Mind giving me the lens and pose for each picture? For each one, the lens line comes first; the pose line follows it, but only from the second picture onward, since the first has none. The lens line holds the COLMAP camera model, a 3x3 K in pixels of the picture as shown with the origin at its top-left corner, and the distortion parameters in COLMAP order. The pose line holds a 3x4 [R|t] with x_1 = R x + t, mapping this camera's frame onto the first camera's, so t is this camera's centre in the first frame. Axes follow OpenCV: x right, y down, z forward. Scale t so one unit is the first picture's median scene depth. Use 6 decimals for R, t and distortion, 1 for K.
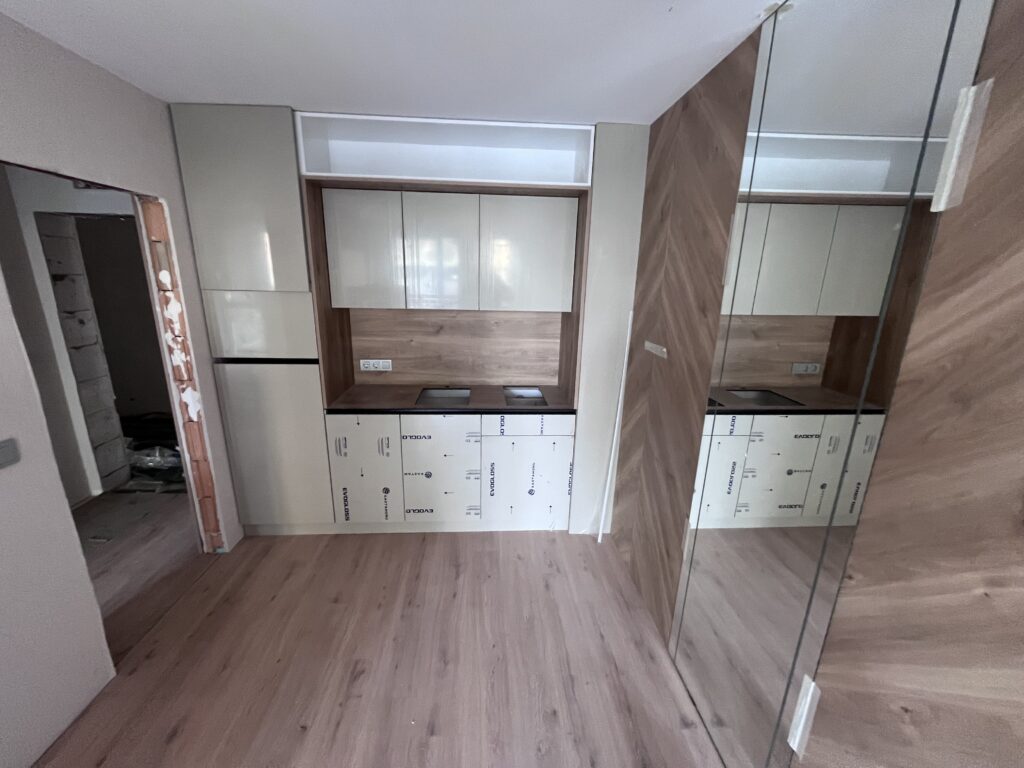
lens RADIAL K [[414.6, 0, 509.8], [0, 414.6, 386.4], [0, 0, 1]] dist [-0.001077, -0.000003]
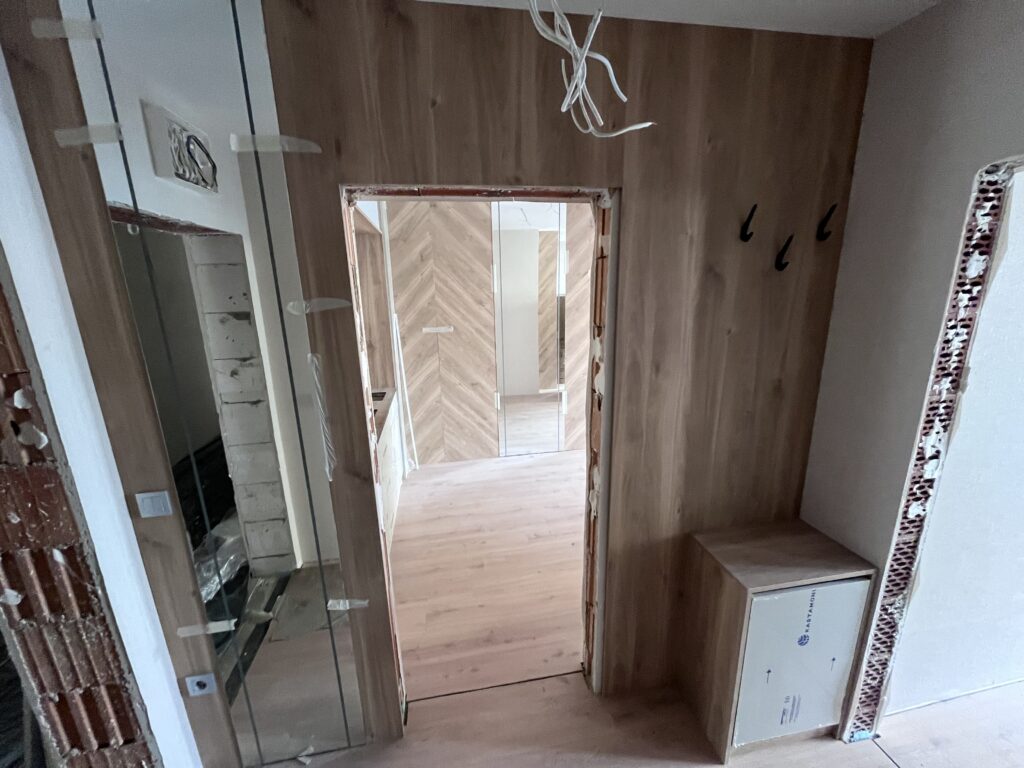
lens RADIAL K [[414.6, 0, 509.8], [0, 414.6, 386.4], [0, 0, 1]] dist [-0.001077, -0.000003]
pose [[-0.117300, -0.260886, 0.958217, -1.726756], [0.275504, 0.918457, 0.283787, -0.336862], [-0.954117, 0.297281, -0.035860, 0.962565]]
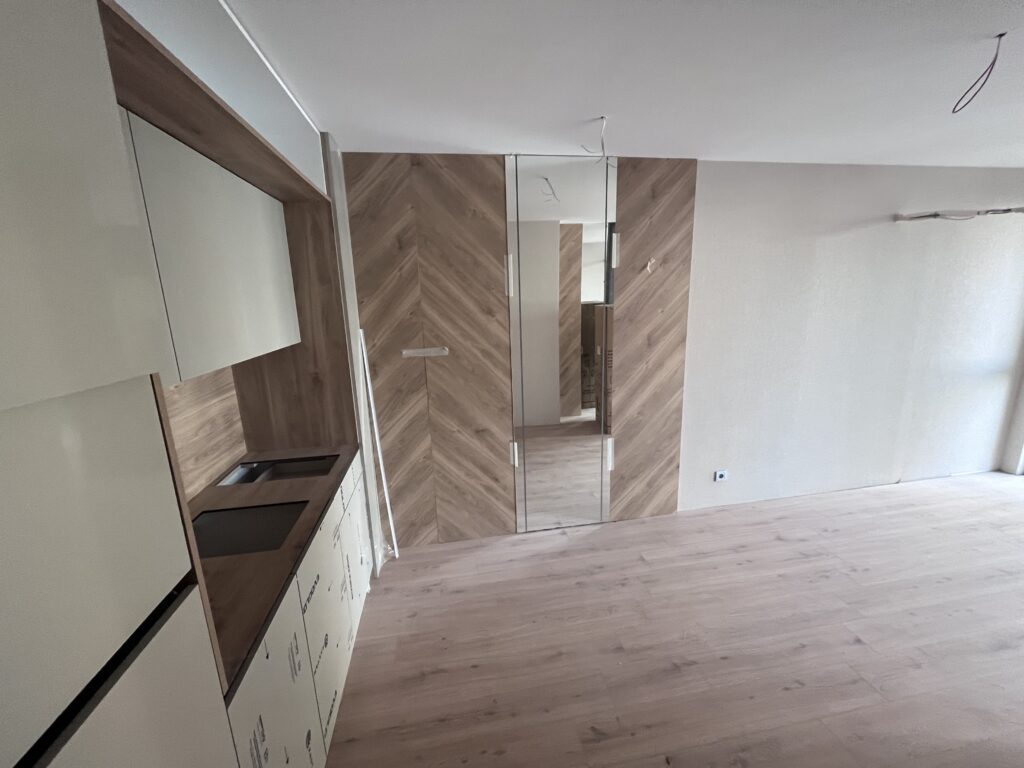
lens RADIAL K [[414.6, 0, 509.8], [0, 414.6, 386.4], [0, 0, 1]] dist [-0.001077, -0.000003]
pose [[-0.104603, -0.237855, 0.965652, -1.010017], [0.284238, 0.923327, 0.258219, -0.279662], [-0.953030, 0.301485, -0.028975, 0.953801]]
